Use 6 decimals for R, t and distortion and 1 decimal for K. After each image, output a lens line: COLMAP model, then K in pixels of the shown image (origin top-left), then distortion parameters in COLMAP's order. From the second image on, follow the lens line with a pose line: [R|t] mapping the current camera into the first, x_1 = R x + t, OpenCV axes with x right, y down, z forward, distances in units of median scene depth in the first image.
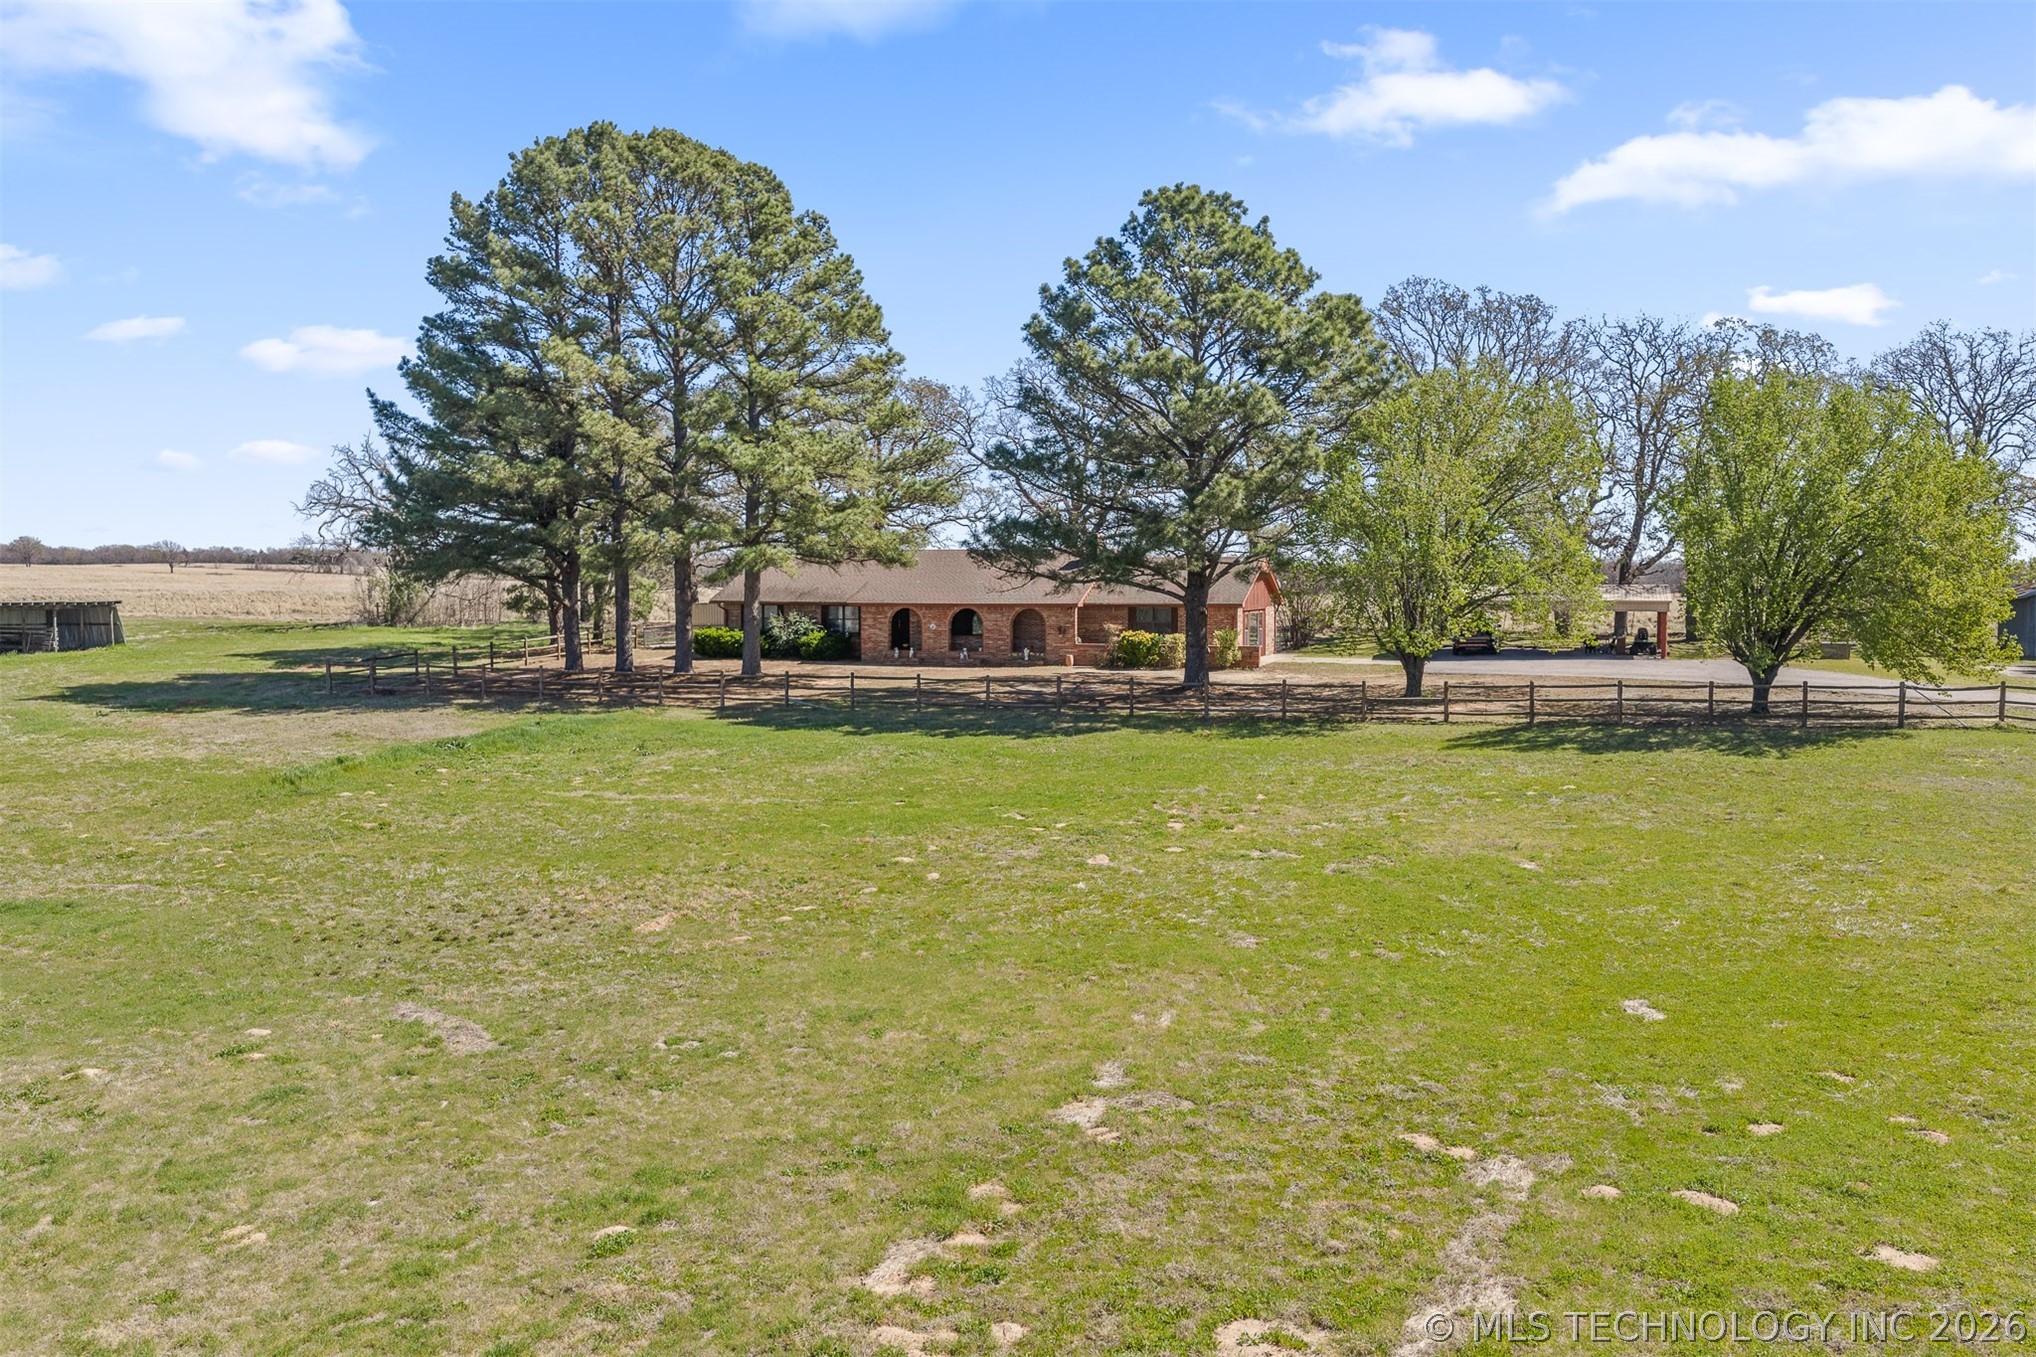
lens RADIAL K [[1686.8, 0, 1026.1], [0, 1686.8, 689.4], [0, 0, 1]] dist [0.023358, -0.040638]
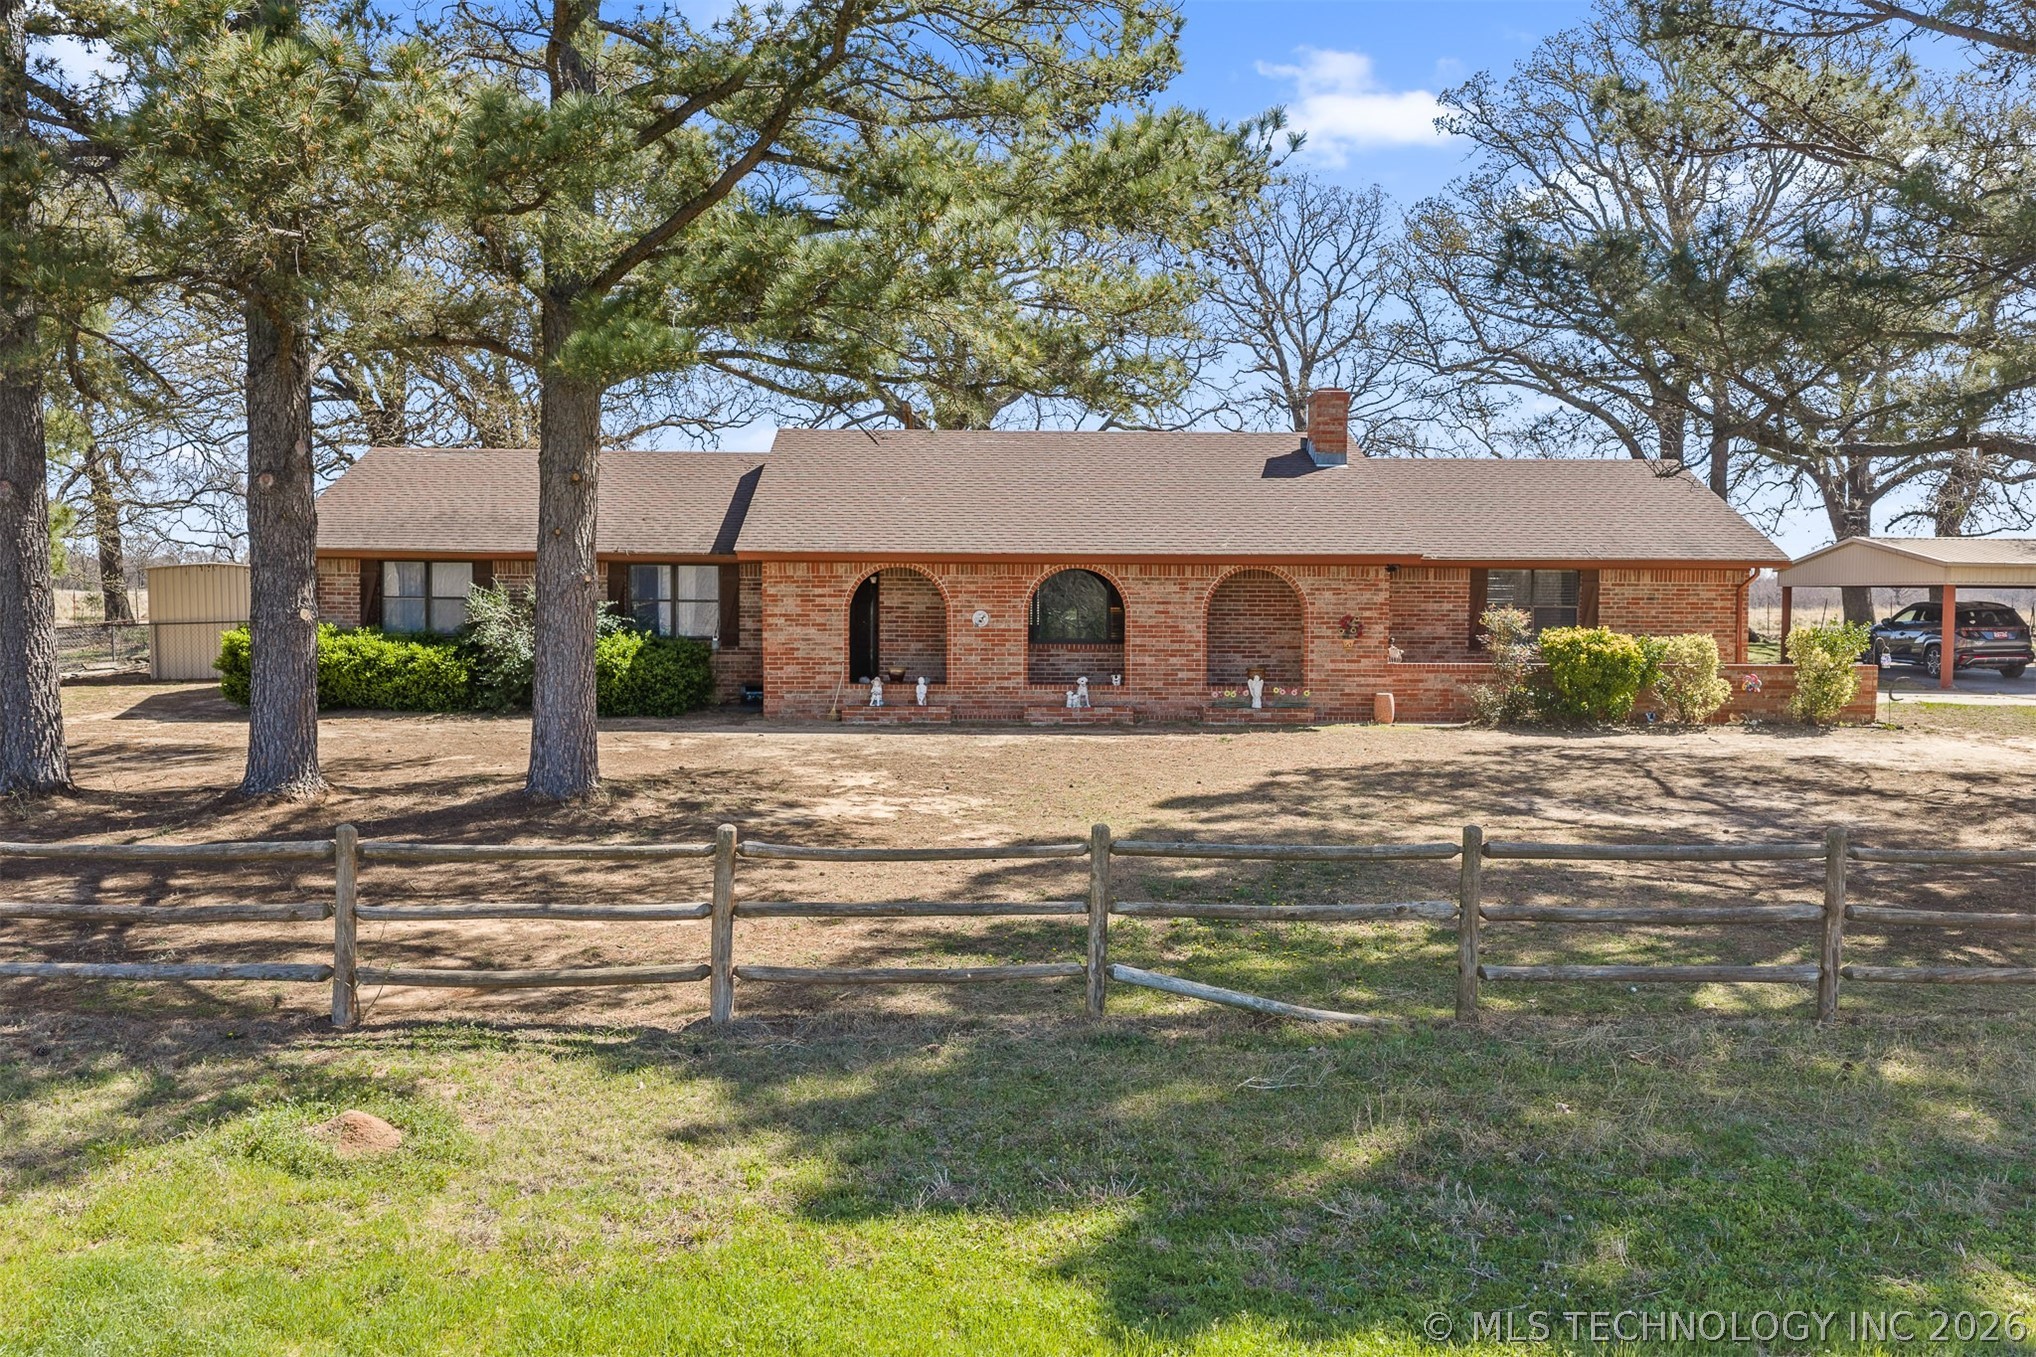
lens RADIAL K [[1686.8, 0, 1026.1], [0, 1686.8, 689.4], [0, 0, 1]] dist [0.023358, -0.040638]
pose [[0.938431, -0.014374, 0.345168, -0.179245], [0.016673, 0.999854, -0.003691, -0.021535], [-0.345065, 0.009219, 0.938534, 0.685797]]
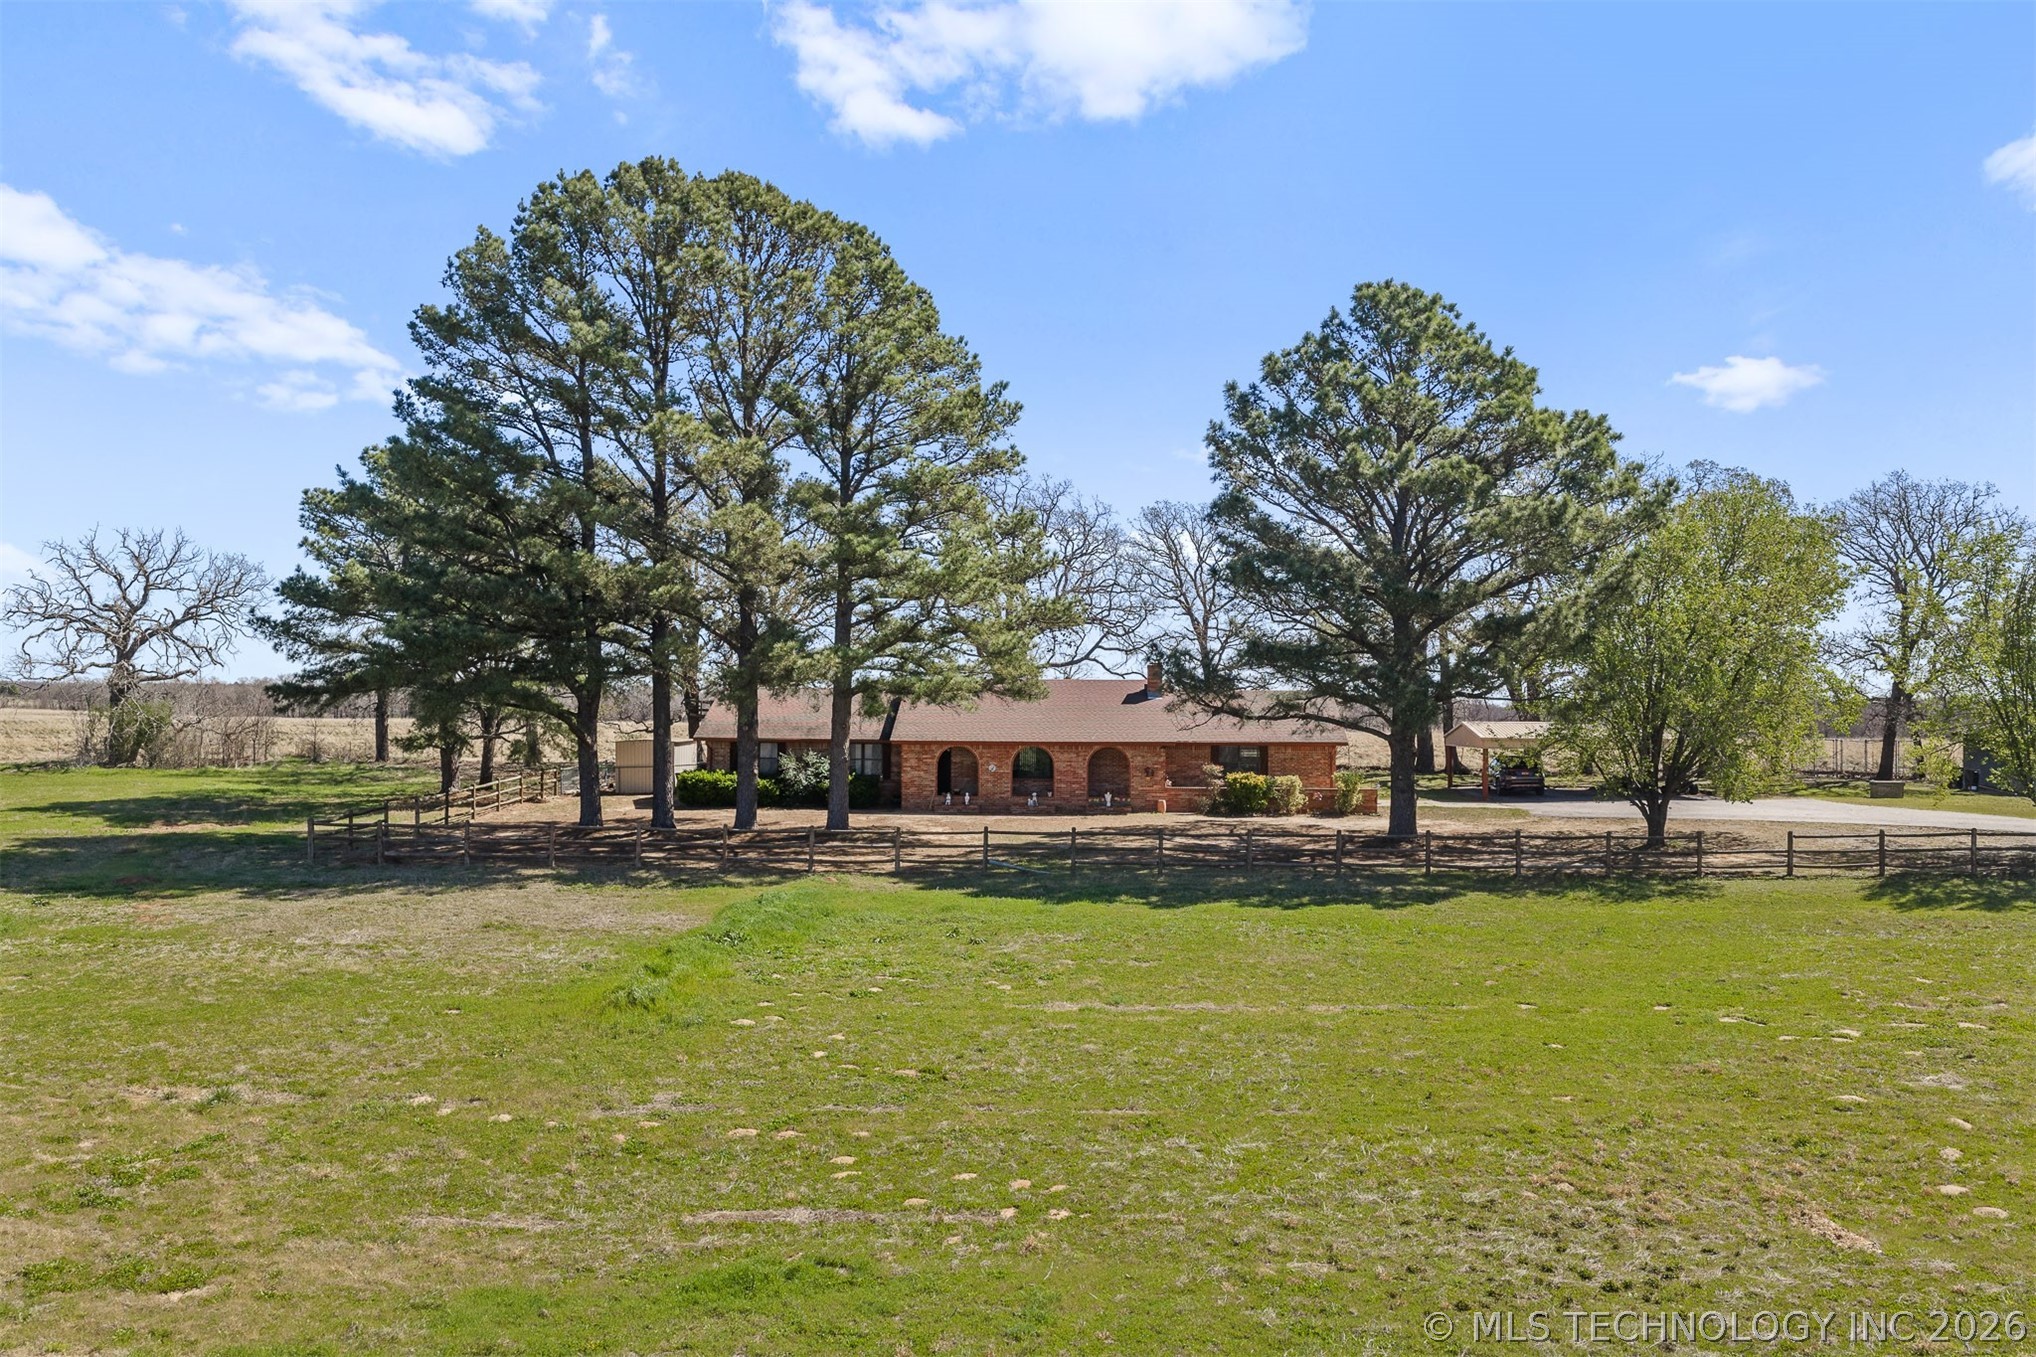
lens RADIAL K [[1686.8, 0, 1026.1], [0, 1686.8, 689.4], [0, 0, 1]] dist [0.023358, -0.040638]
pose [[0.959862, 0.008331, 0.280348, -0.293794], [0.013222, 0.997104, -0.074898, -0.013130], [-0.280160, 0.075599, 0.956972, 0.172772]]
